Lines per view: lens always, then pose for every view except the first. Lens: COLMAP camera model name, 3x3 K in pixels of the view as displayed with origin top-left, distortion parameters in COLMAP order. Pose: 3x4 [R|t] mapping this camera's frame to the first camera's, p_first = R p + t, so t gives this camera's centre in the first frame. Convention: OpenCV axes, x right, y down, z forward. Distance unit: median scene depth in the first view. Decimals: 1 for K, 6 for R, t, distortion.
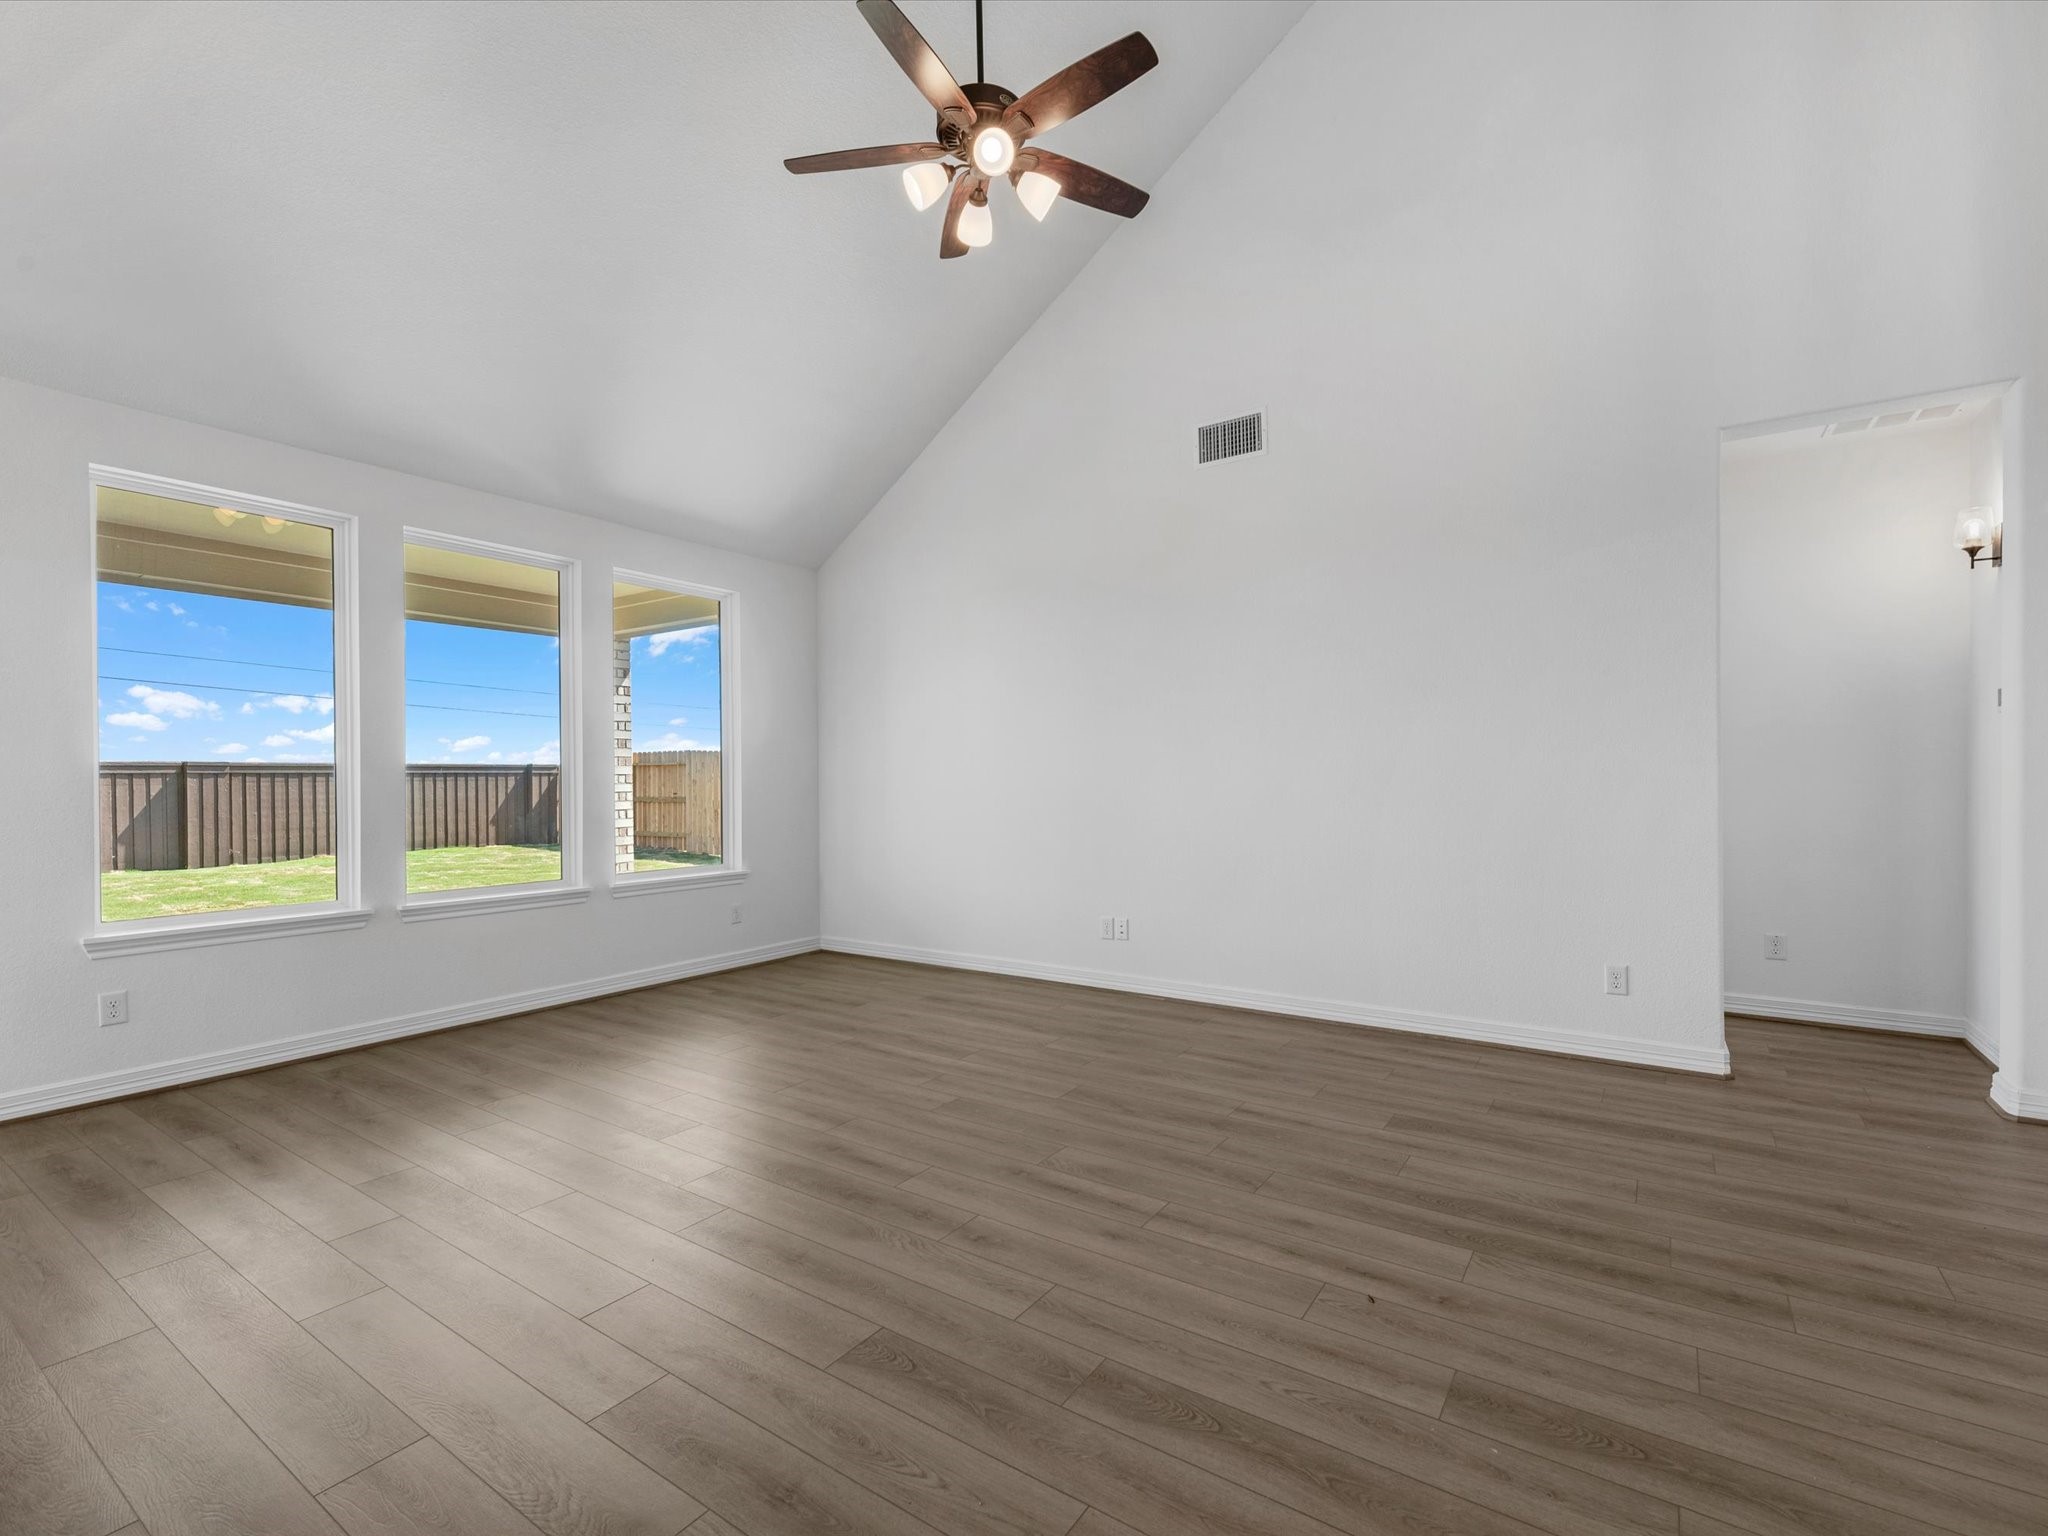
lens RADIAL K [[940.8, 0, 1029.3], [0, 940.8, 774.1], [0, 0, 1]] dist [0.009256, 0.000461]
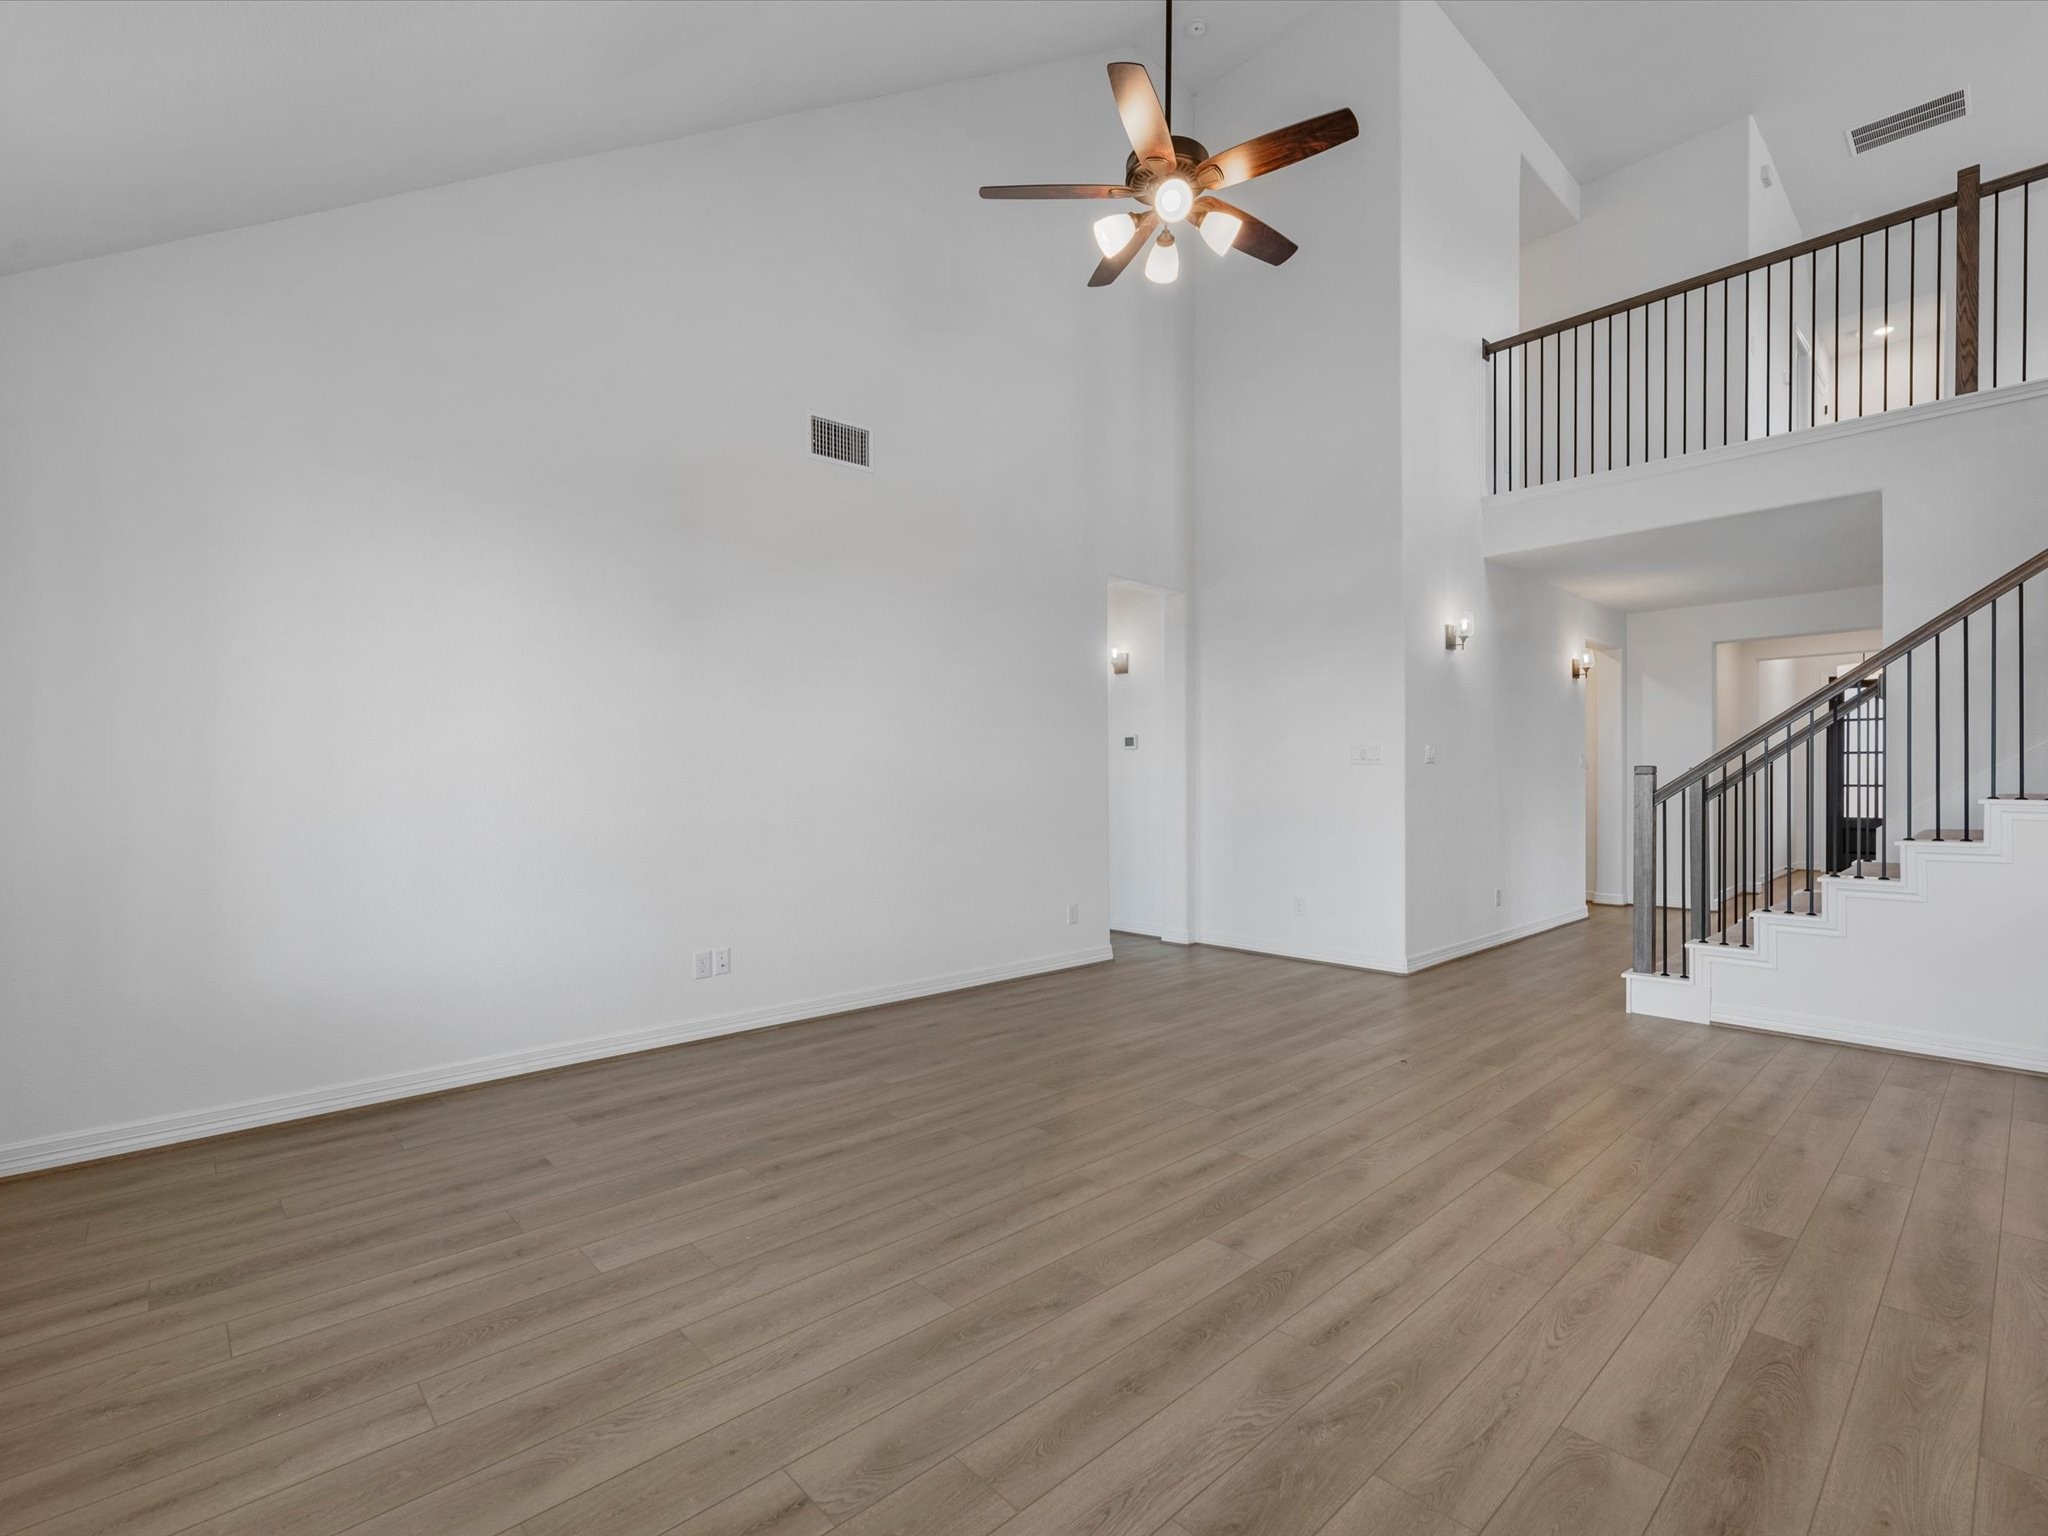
lens RADIAL K [[940.8, 0, 1056.3], [0, 940.8, 781.2], [0, 0, 1]] dist [0.009256, 0.000461]
pose [[0.196330, 0.008374, 0.980502, -1.063611], [-0.005841, 0.999956, -0.007370, 0.015688], [-0.980520, -0.004280, 0.196371, 0.876420]]
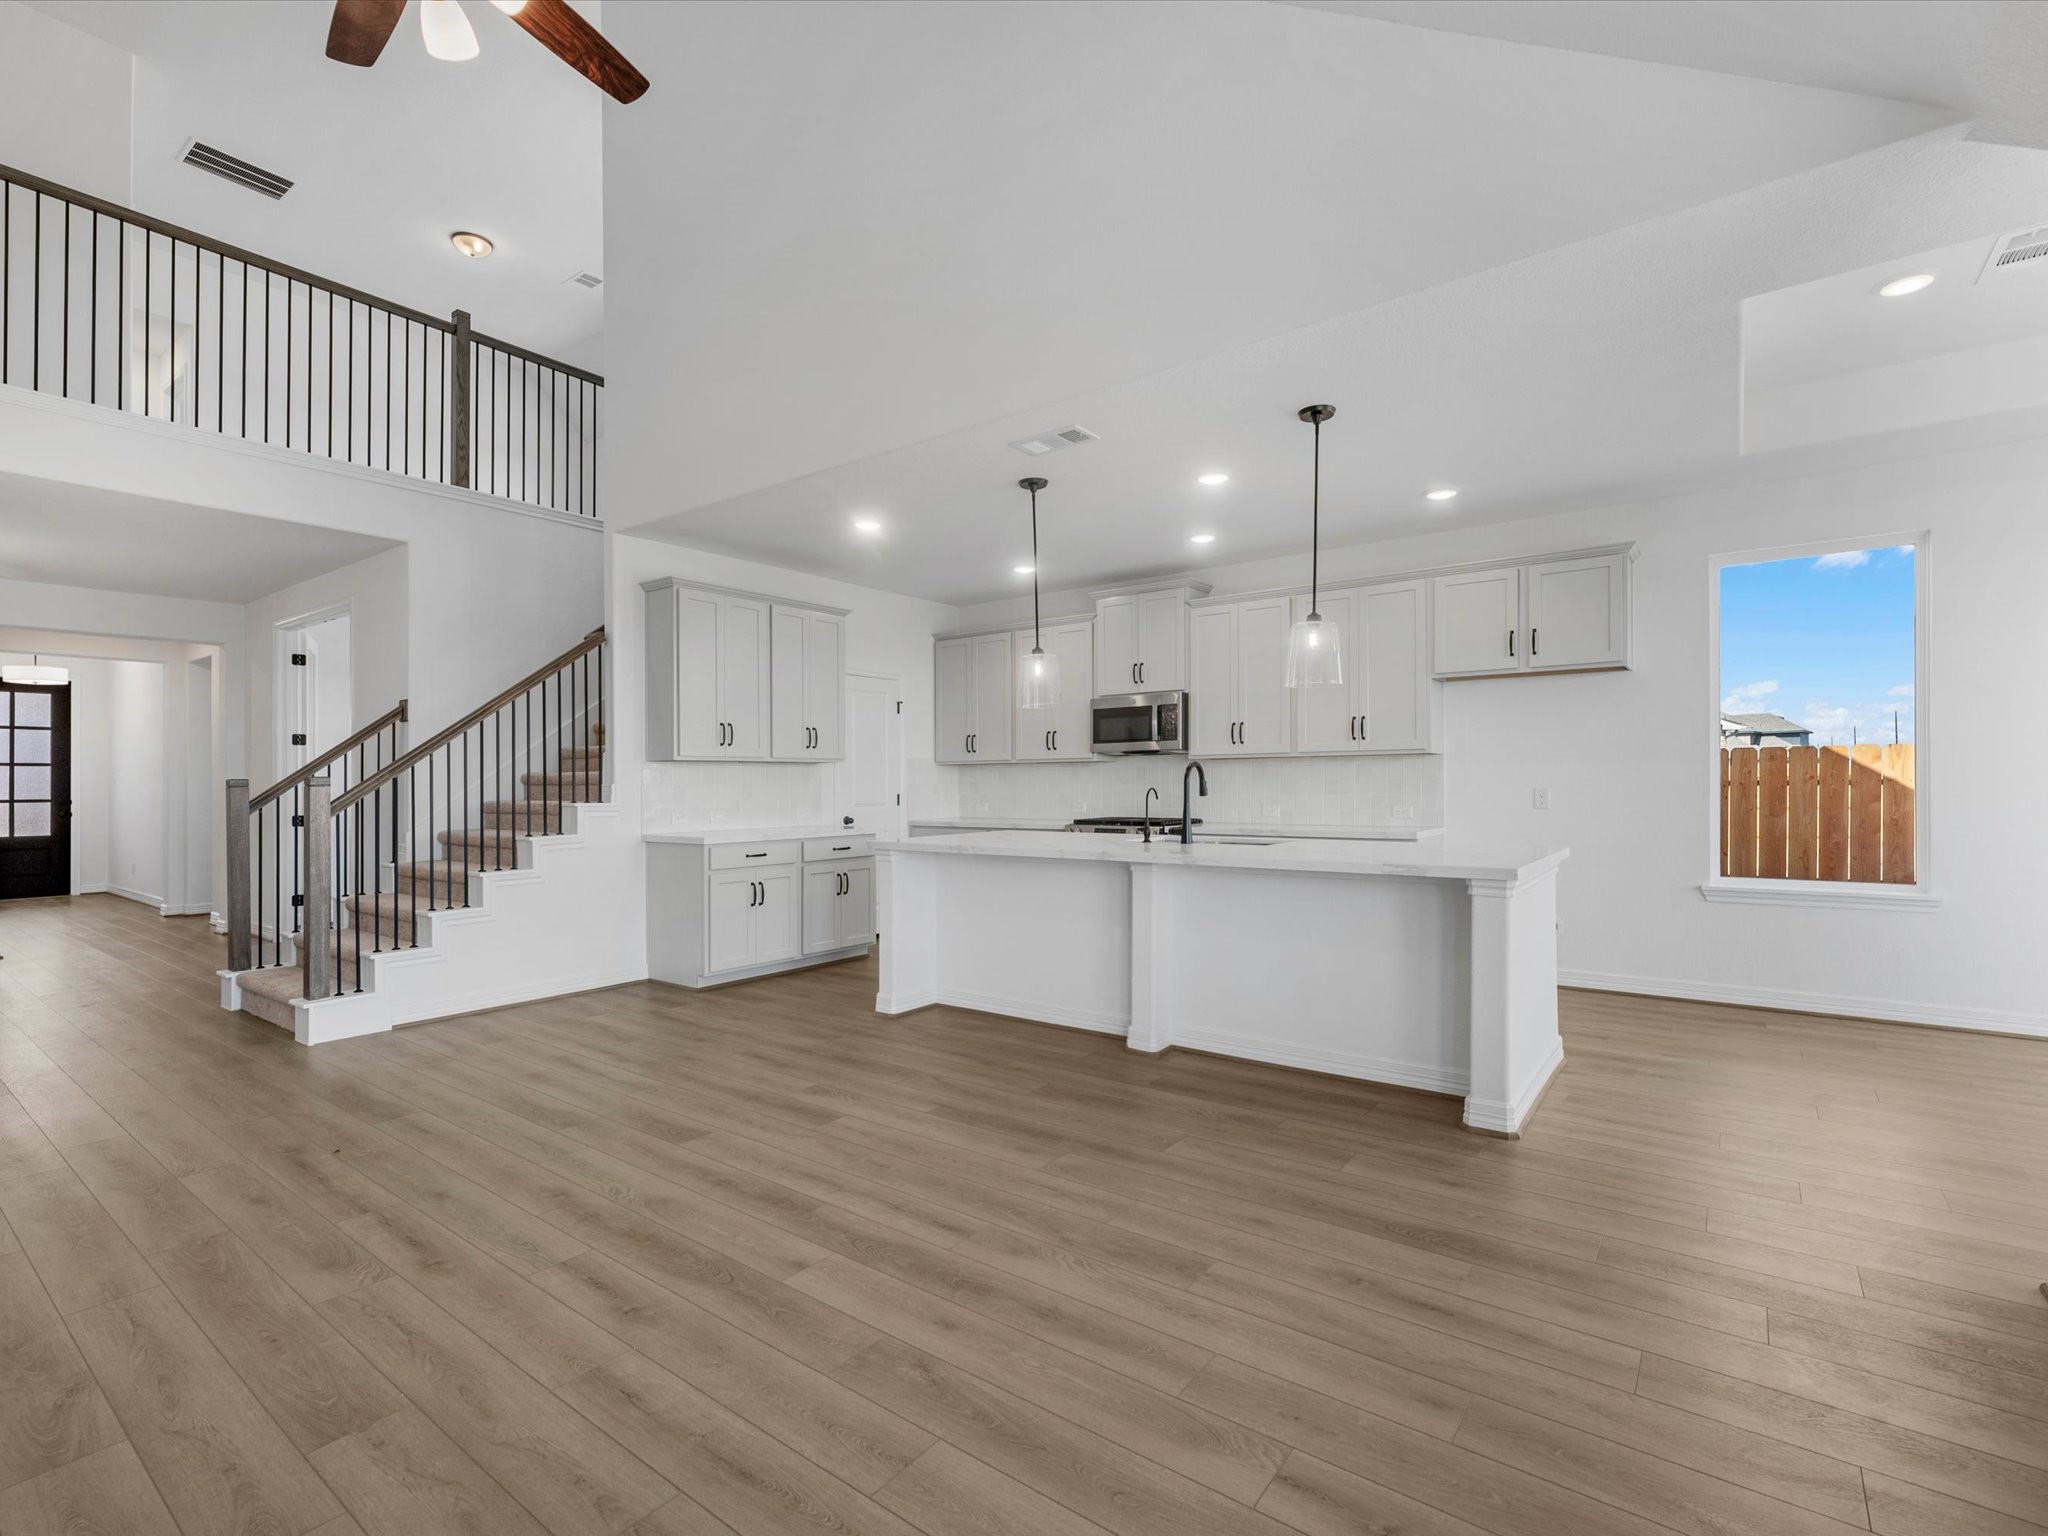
lens RADIAL K [[940.8, 0, 1010.4], [0, 940.8, 780.4], [0, 0, 1]] dist [0.009256, 0.000461]
pose [[-0.998246, 0.017667, 0.056497, -0.506876], [0.017007, 0.999782, -0.012136, 0.015578], [-0.056700, -0.011154, -0.998329, 1.603775]]
